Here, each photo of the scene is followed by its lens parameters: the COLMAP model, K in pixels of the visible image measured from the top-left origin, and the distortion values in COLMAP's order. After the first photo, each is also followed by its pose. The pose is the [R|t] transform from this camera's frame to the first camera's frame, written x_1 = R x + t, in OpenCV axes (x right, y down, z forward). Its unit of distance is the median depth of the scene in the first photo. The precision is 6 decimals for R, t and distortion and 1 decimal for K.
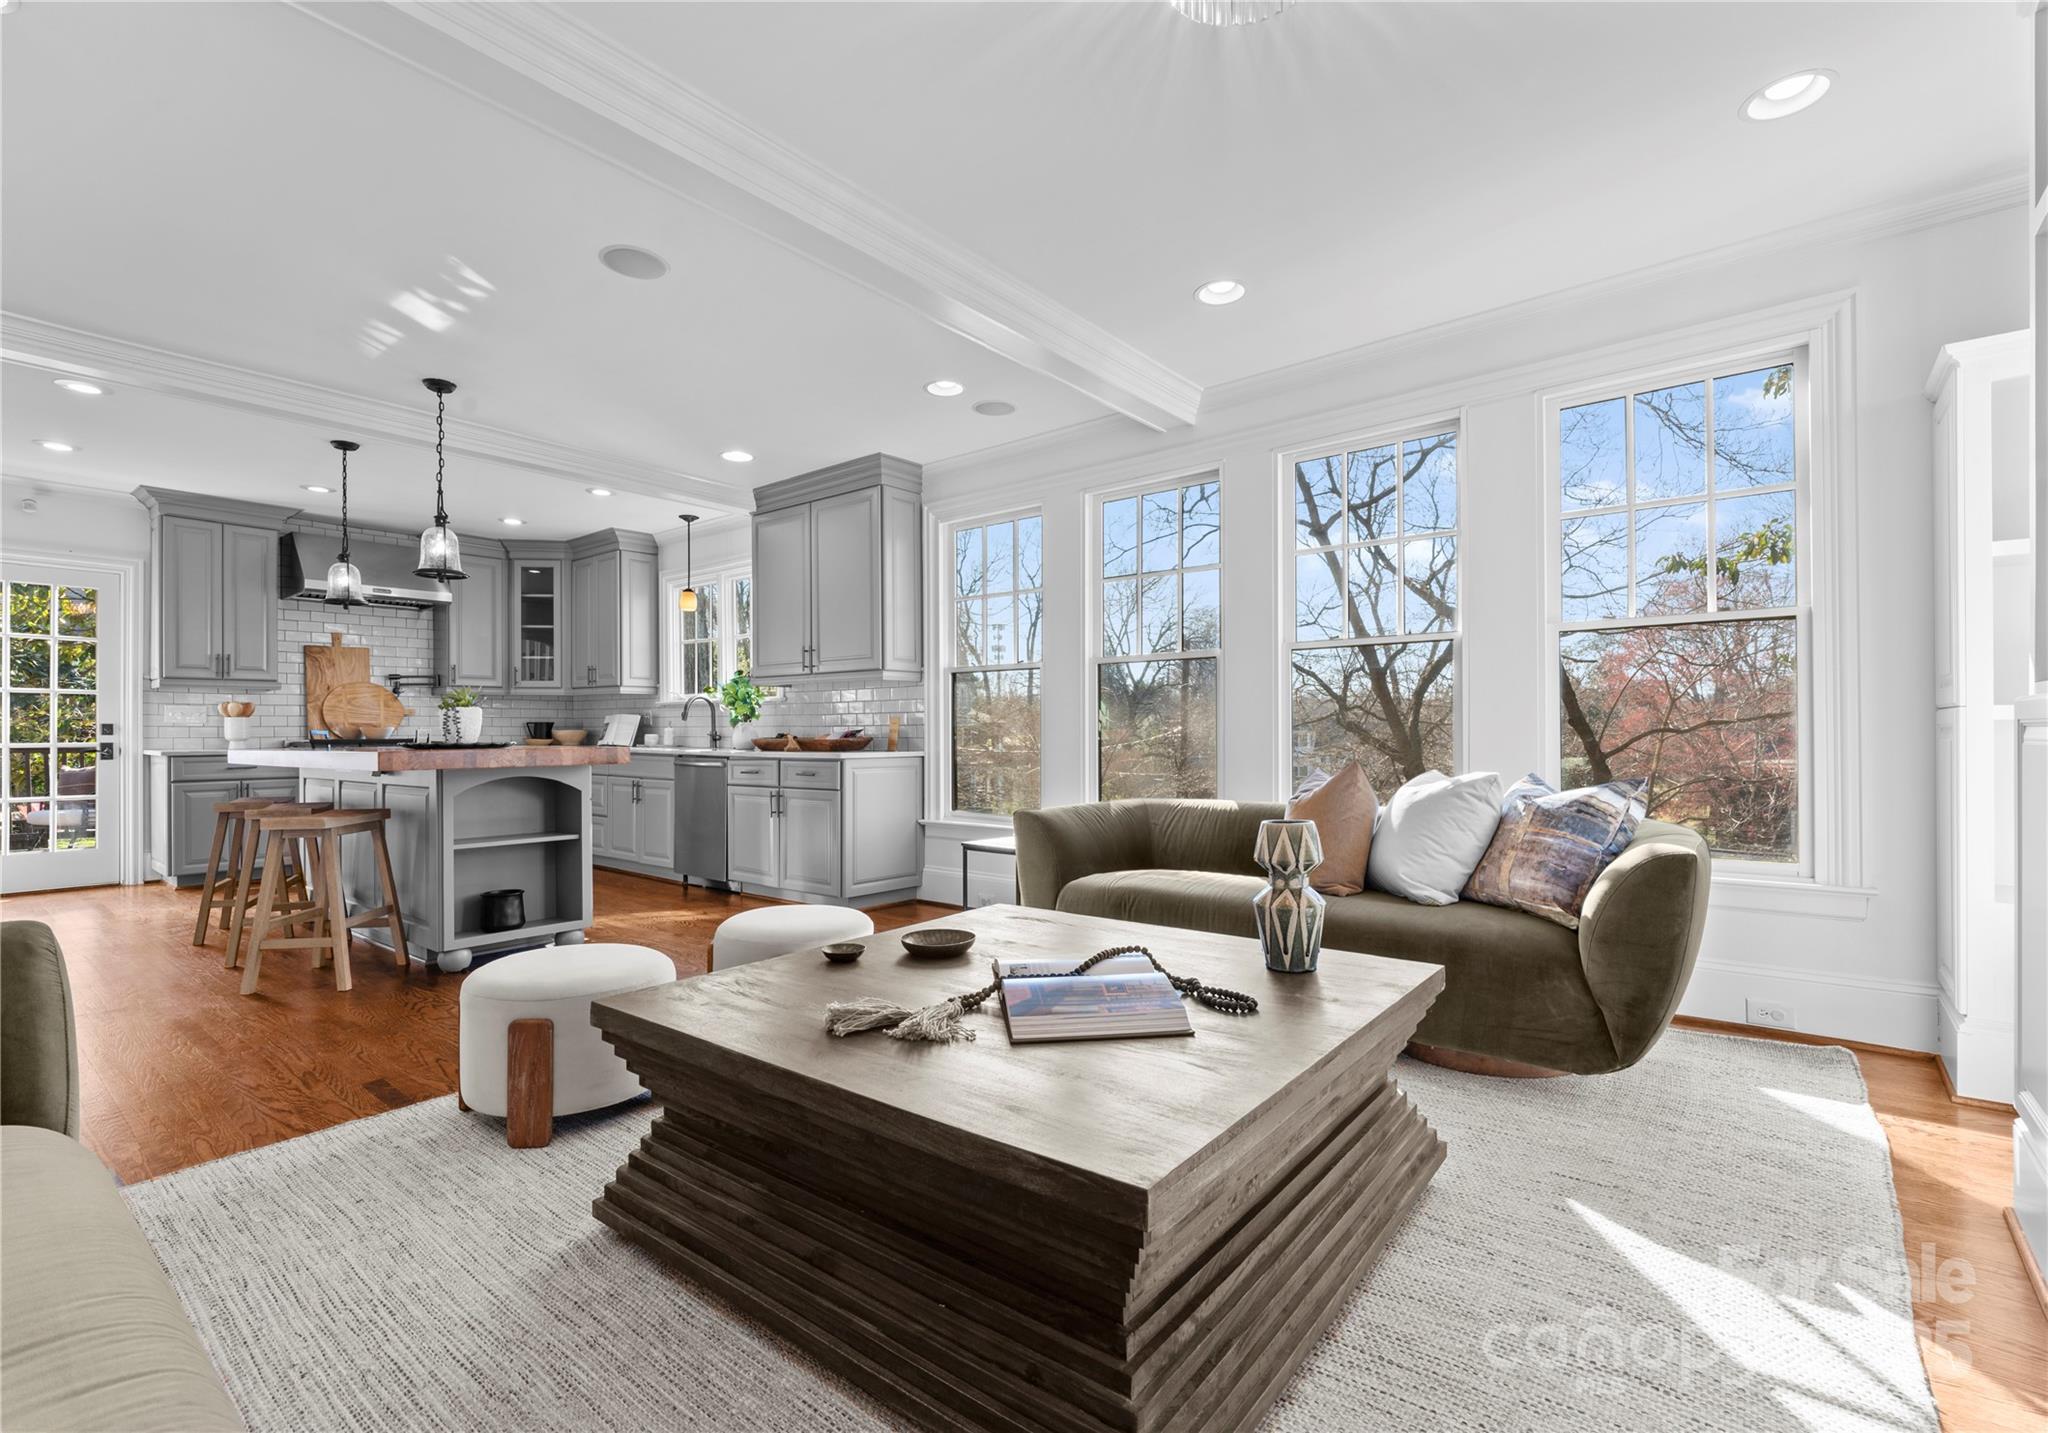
lens RADIAL K [[933.9, 0, 1016.6], [0, 933.9, 740.6], [0, 0, 1]] dist [0.000312, 0.000369]
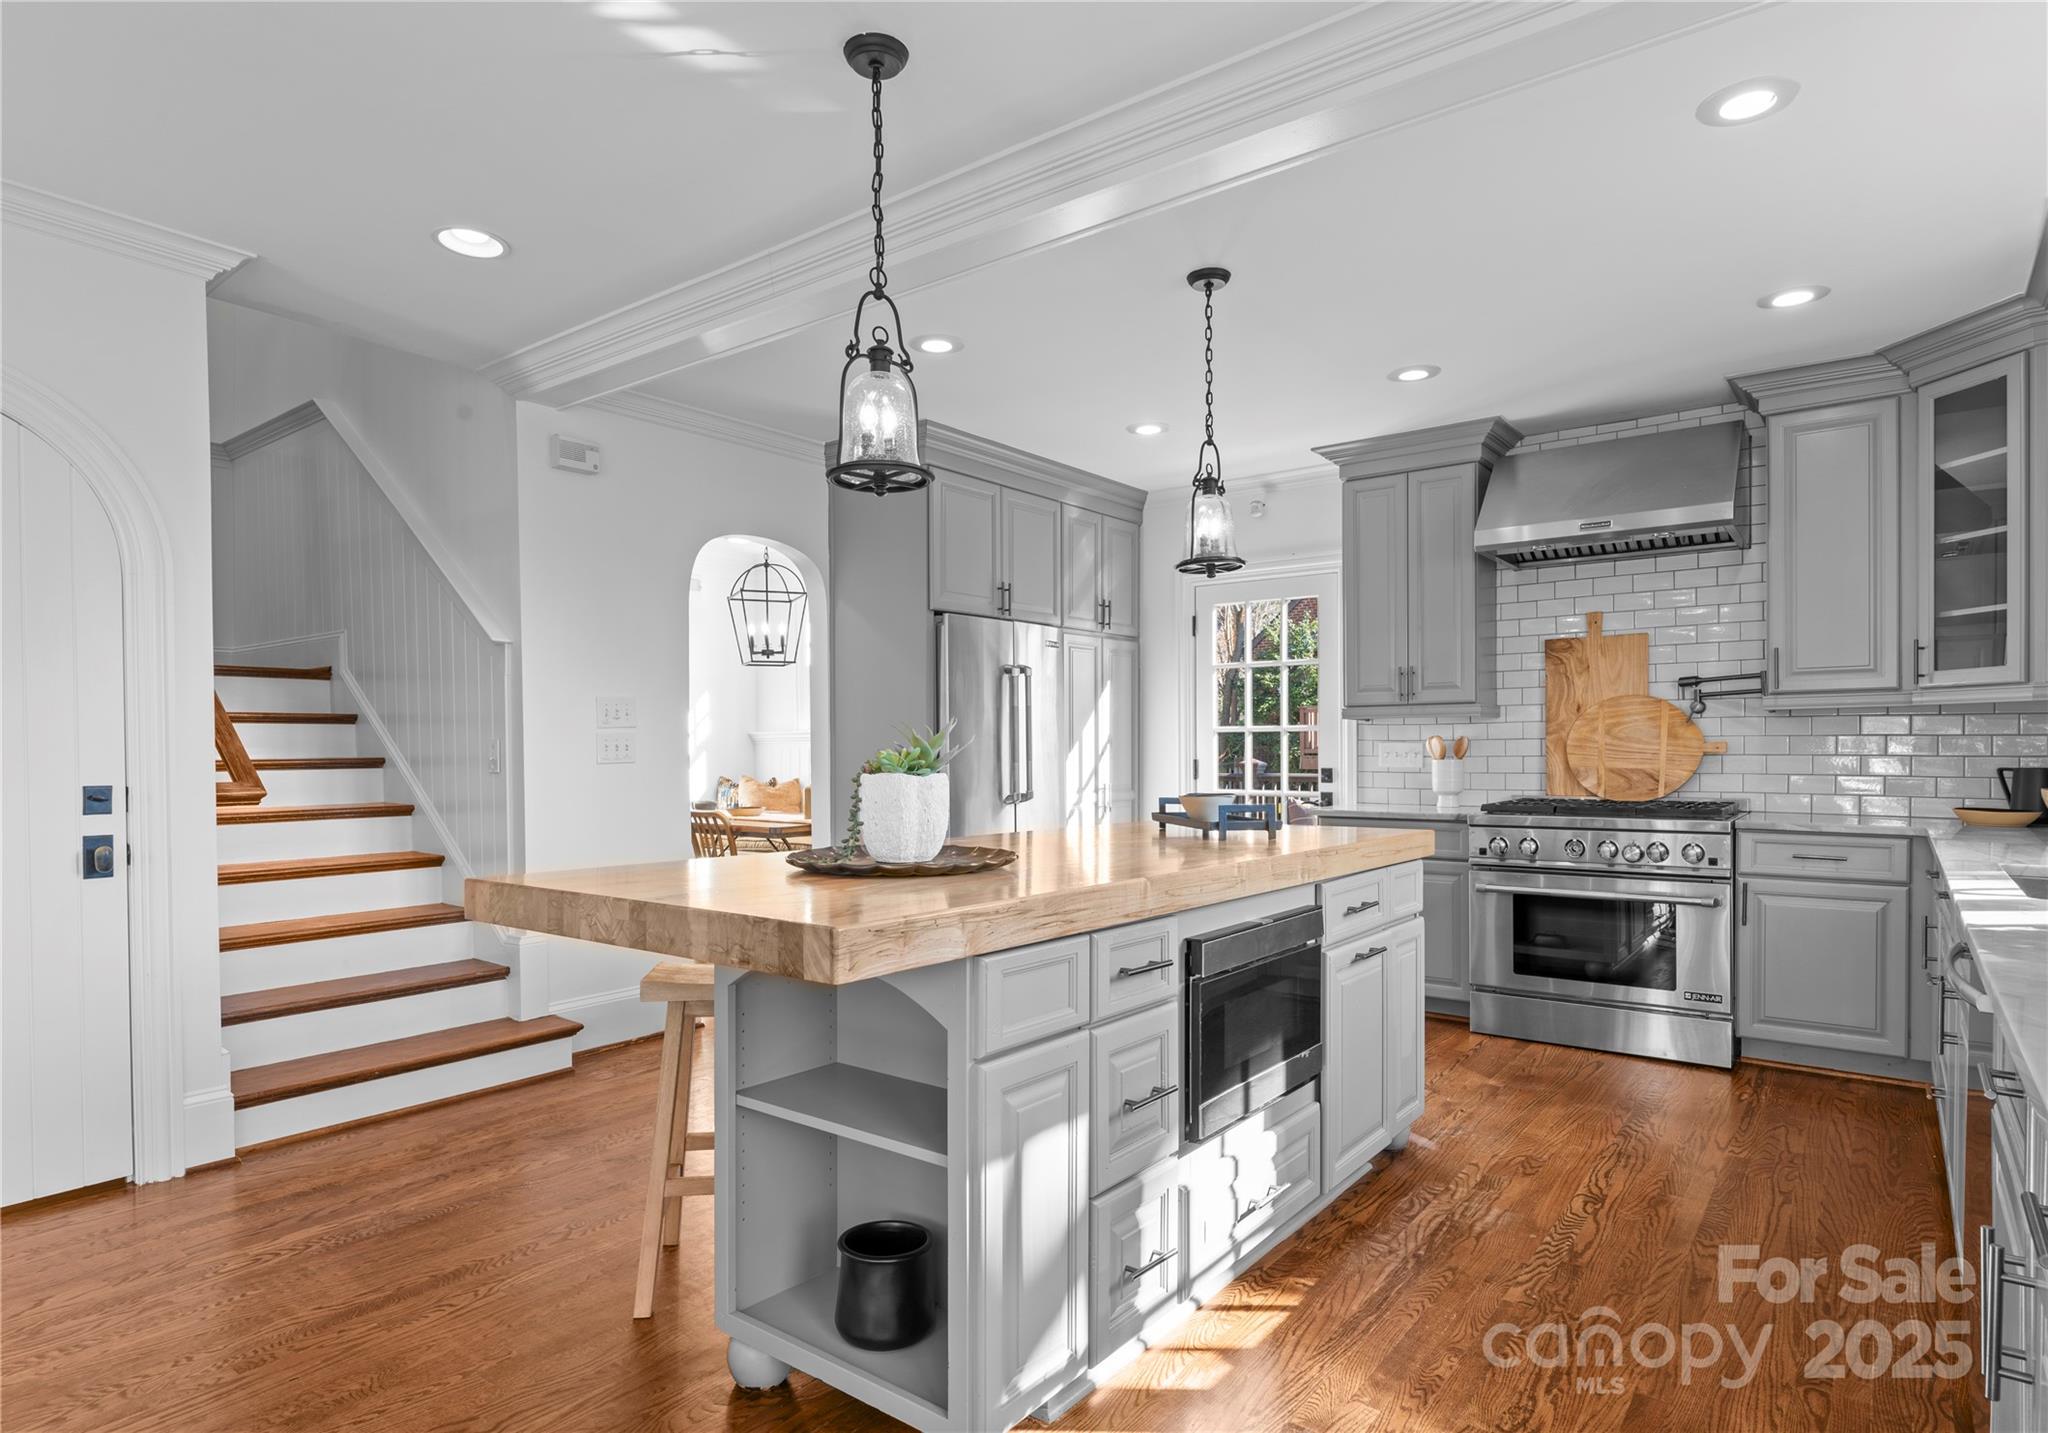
lens RADIAL K [[1129.1, 0, 1028.2], [0, 1129.1, 767.6], [0, 0, 1]] dist [-0.002705, -0.000543]
pose [[0.054882, 0.016961, -0.998349, -0.047388], [-0.006914, 0.999838, 0.016607, -0.028514], [0.998469, 0.005991, 0.054991, 0.618828]]
